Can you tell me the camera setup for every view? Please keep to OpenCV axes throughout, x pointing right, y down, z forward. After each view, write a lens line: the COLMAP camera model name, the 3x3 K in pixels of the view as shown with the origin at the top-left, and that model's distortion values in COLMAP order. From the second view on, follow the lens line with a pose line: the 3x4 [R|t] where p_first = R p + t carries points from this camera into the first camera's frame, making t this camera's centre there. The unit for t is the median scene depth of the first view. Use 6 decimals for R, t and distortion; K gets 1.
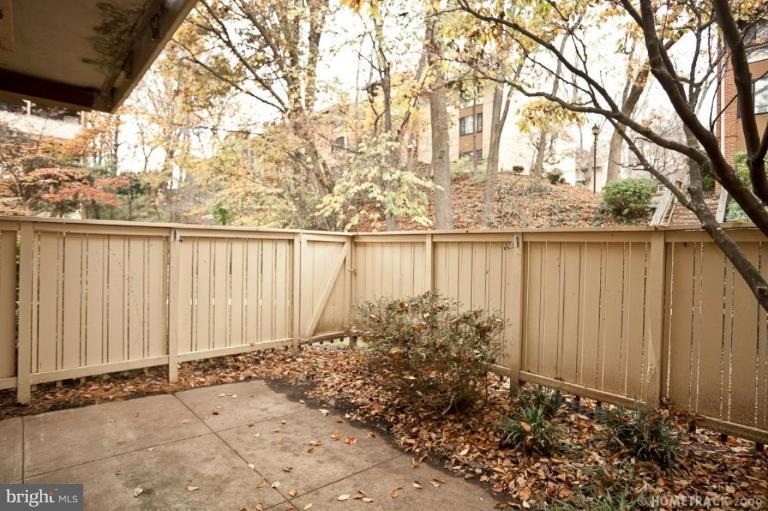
lens RADIAL K [[393.8, 0, 370.2], [0, 393.8, 245.7], [0, 0, 1]] dist [-0.048457, 0.032296]
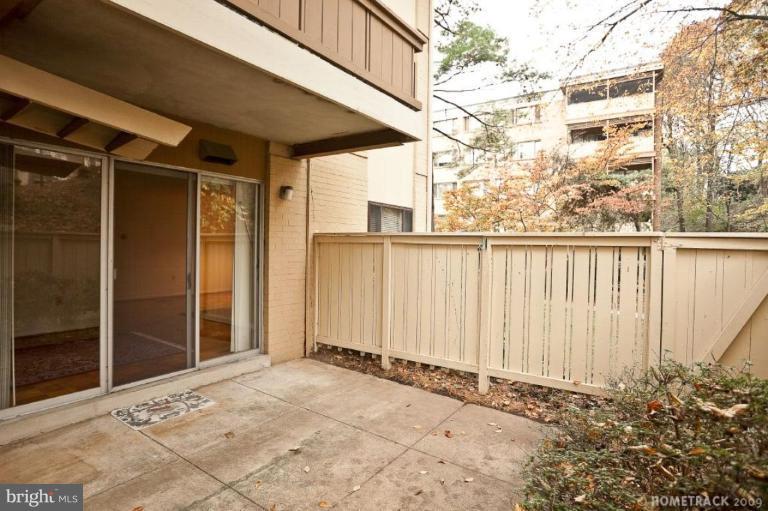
lens RADIAL K [[393.8, 0, 370.2], [0, 393.8, 245.7], [0, 0, 1]] dist [-0.048457, 0.032296]
pose [[0.316429, -0.016731, -0.948469, 0.338680], [-0.013813, 0.999657, -0.022242, 0.004076], [0.948516, 0.020139, 0.316090, 0.411759]]
